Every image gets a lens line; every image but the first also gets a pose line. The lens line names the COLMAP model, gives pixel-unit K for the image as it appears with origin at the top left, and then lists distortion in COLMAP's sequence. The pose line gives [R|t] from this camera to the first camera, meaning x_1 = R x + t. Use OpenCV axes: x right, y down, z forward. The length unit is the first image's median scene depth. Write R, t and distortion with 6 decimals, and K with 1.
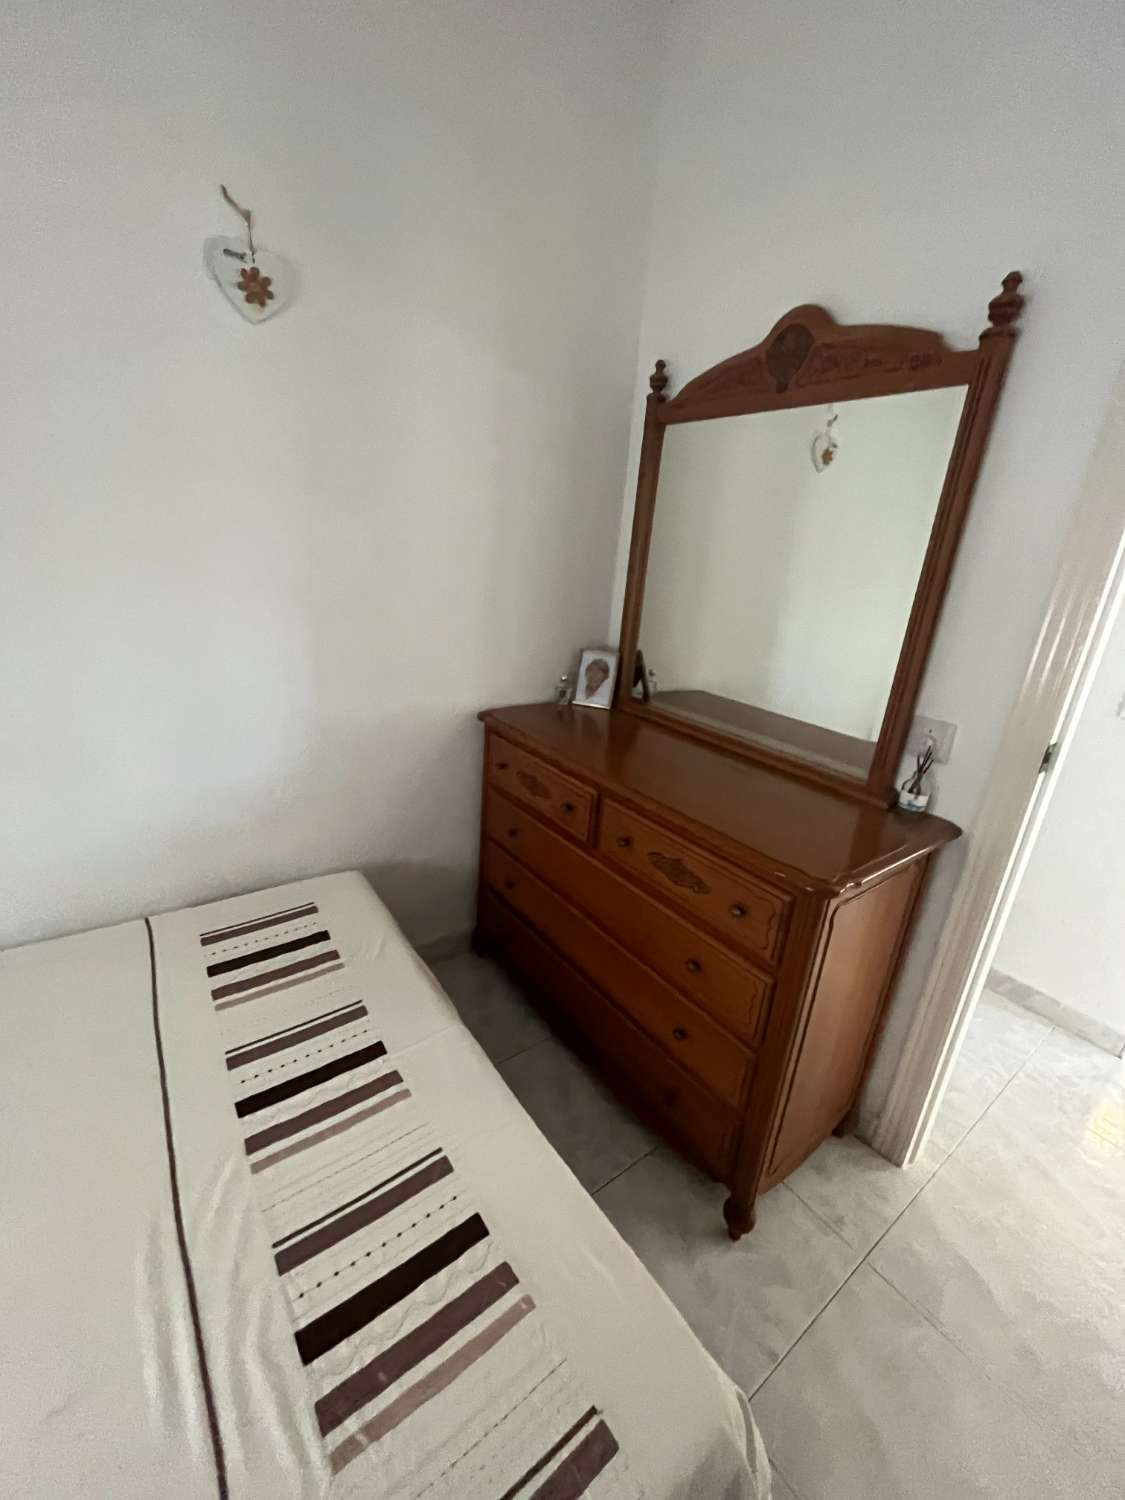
lens RADIAL K [[608.2, 0, 563.3], [0, 608.2, 747.2], [0, 0, 1]] dist [-0.002856, 0.000484]
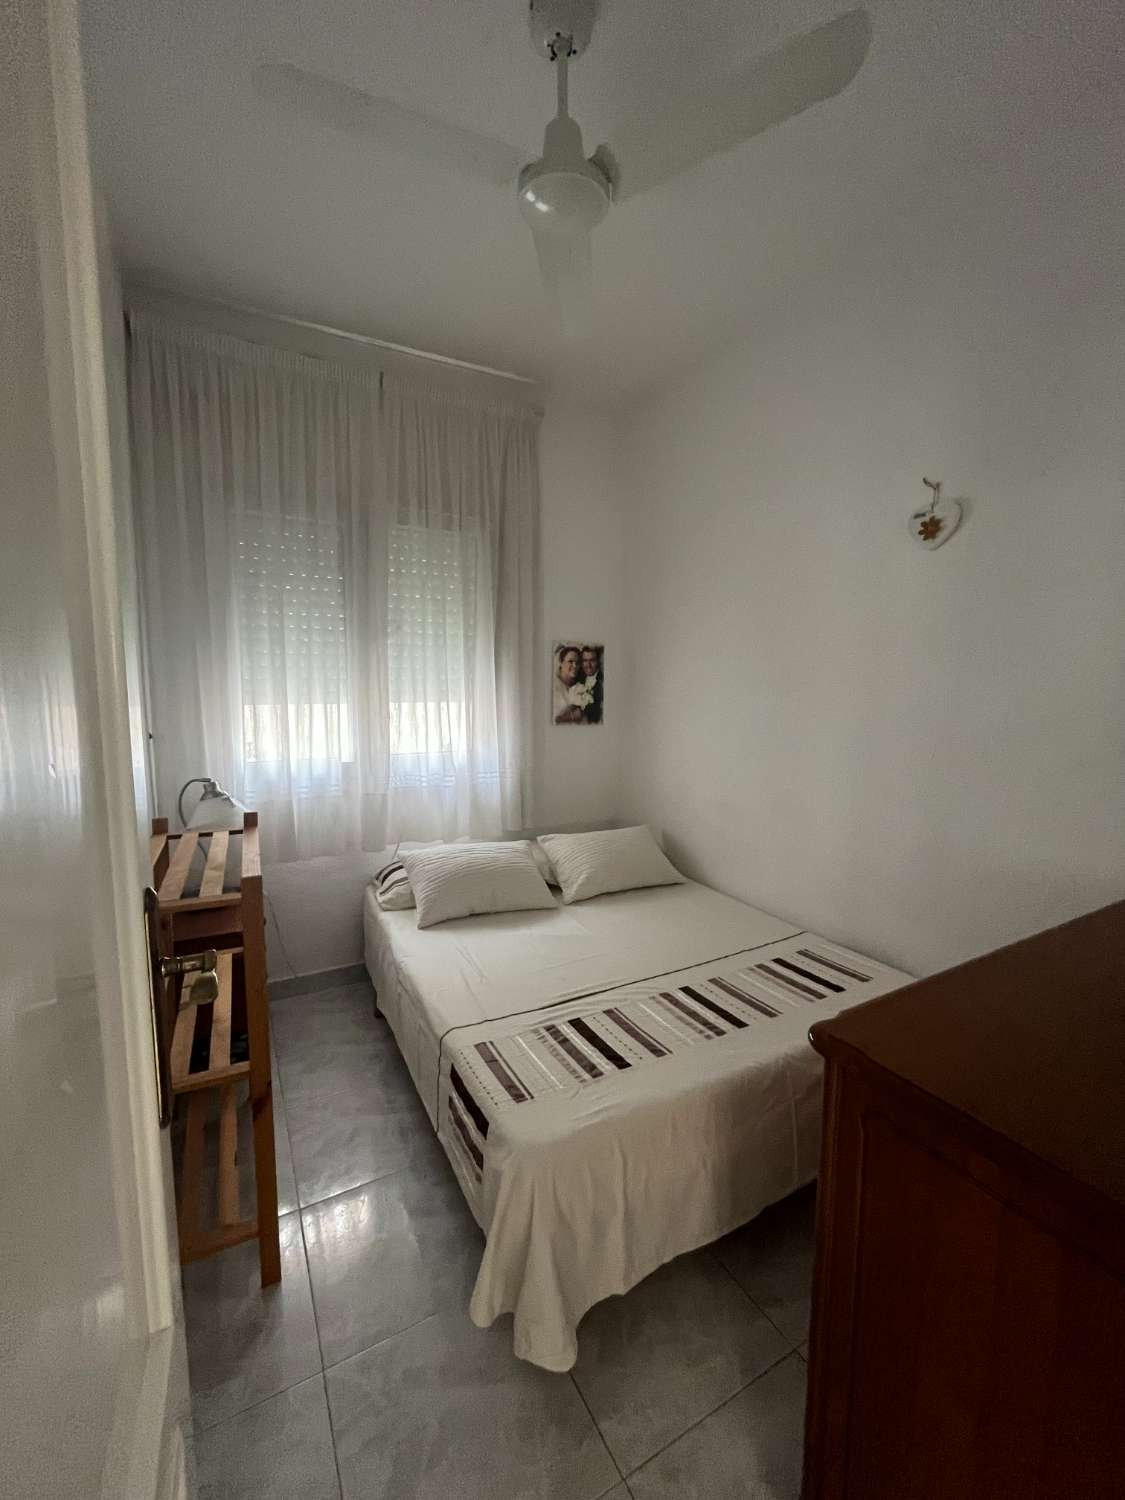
lens RADIAL K [[608.2, 0, 563.3], [0, 608.2, 747.2], [0, 0, 1]] dist [-0.002856, 0.000484]
pose [[-0.141632, 0.019303, -0.989731, 1.228505], [-0.320683, 0.945000, 0.064321, -0.083563], [0.936538, 0.326500, -0.127652, 0.610559]]
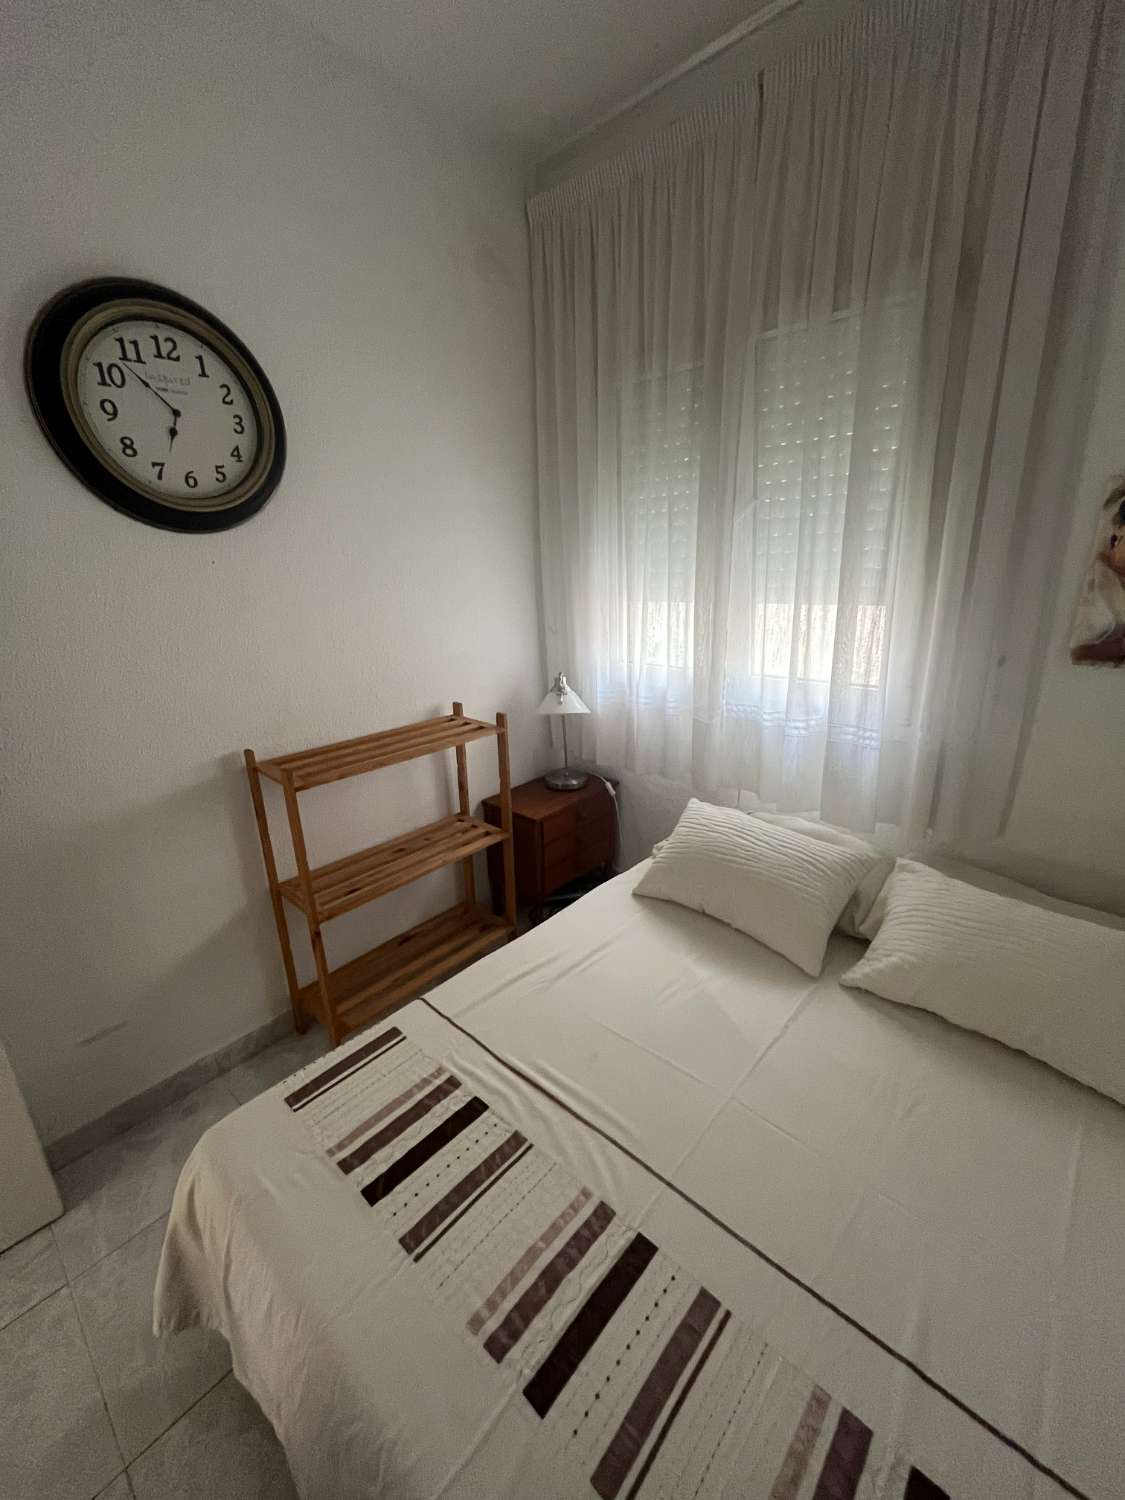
lens RADIAL K [[608.2, 0, 563.3], [0, 608.2, 747.2], [0, 0, 1]] dist [-0.002856, 0.000484]
pose [[-0.979232, 0.010579, -0.202468, -0.217952], [-0.105067, 0.827603, 0.551394, -0.472660], [0.173396, 0.561215, -0.809303, 1.209635]]
